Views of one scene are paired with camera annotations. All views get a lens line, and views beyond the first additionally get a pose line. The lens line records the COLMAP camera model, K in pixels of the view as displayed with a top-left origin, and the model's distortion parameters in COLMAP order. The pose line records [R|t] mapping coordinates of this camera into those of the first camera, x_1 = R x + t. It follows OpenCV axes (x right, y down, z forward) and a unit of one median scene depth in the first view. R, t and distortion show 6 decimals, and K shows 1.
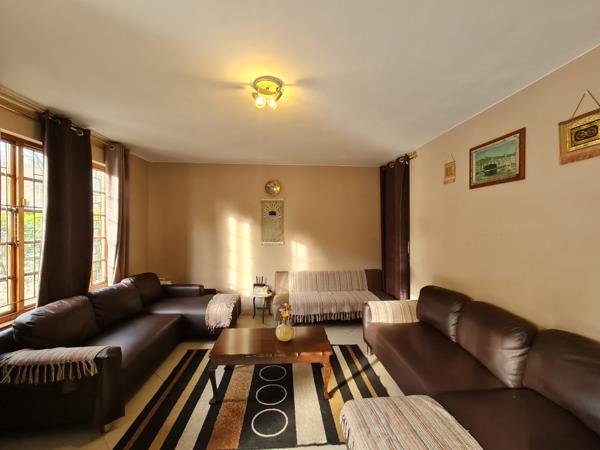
lens RADIAL K [[245.1, 0, 299.6], [0, 245.1, 225.3], [0, 0, 1]] dist [-0.005287, 0.002031]
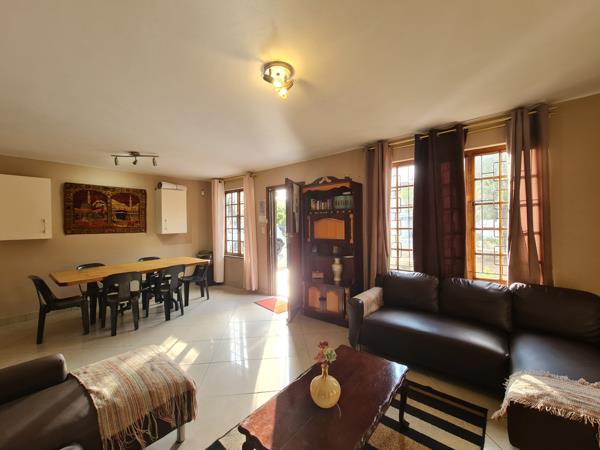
lens RADIAL K [[245.1, 0, 300.5], [0, 245.1, 223.5], [0, 0, 1]] dist [-0.005287, 0.002031]
pose [[-0.696895, 0.016888, -0.716974, 0.306283], [0.023660, 0.999720, 0.000550, 0.017986], [0.716783, -0.016580, -0.697099, 1.043187]]
